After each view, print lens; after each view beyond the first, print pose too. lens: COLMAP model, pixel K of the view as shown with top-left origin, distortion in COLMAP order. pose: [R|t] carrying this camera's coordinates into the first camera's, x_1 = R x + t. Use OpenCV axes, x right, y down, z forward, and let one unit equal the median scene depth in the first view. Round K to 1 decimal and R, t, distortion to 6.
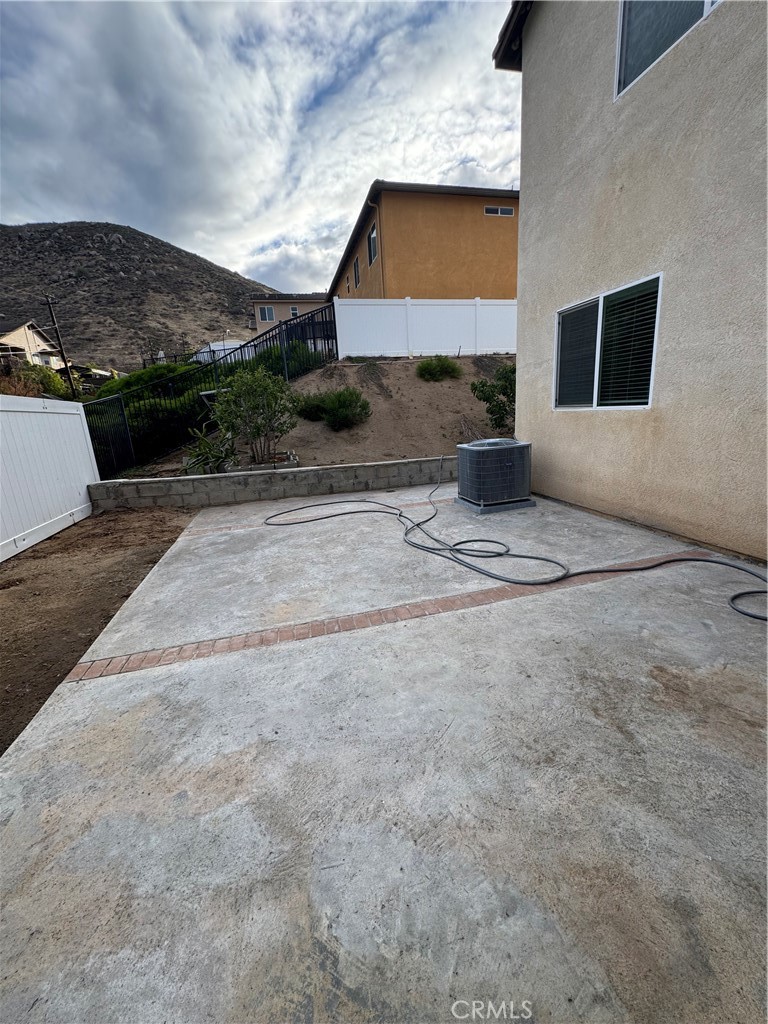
lens RADIAL K [[411.2, 0, 383.7], [0, 411.2, 512.0], [0, 0, 1]] dist [-0.005812, 0.000814]
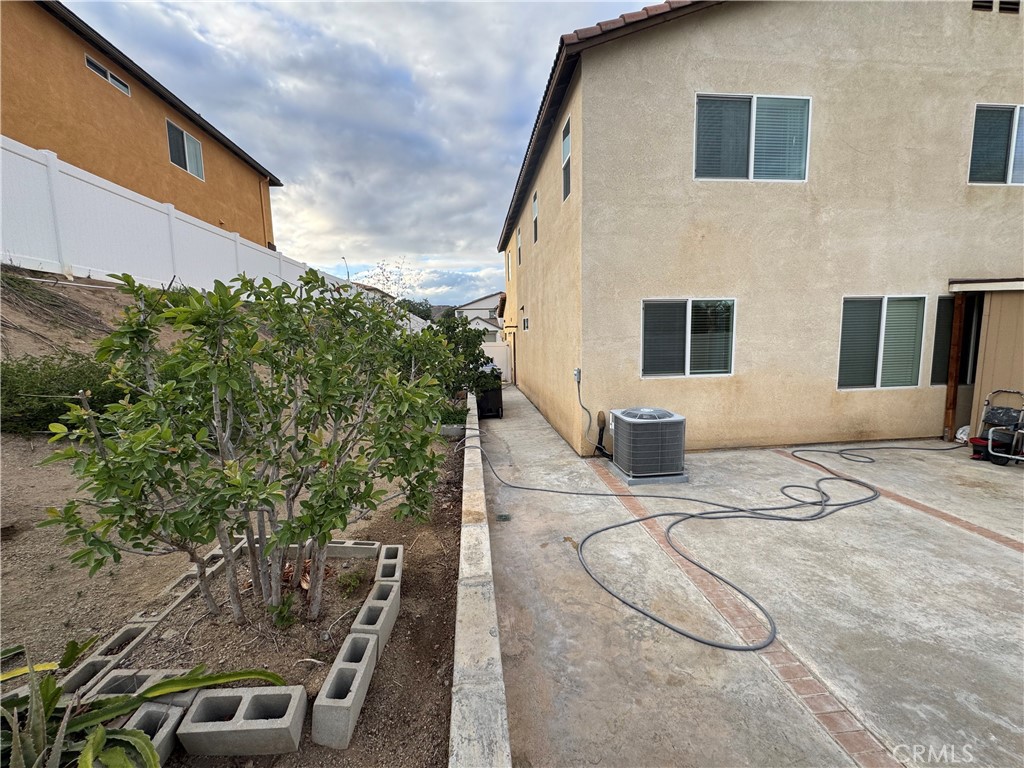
lens RADIAL K [[411.2, 0, 510.7], [0, 411.2, 383.1], [0, 0, 1]] dist [-0.005812, 0.000814]
pose [[0.149157, -0.059592, 0.987016, -1.007714], [0.251761, 0.967575, 0.020372, -0.446123], [-0.956226, 0.245453, 0.159323, 1.483406]]
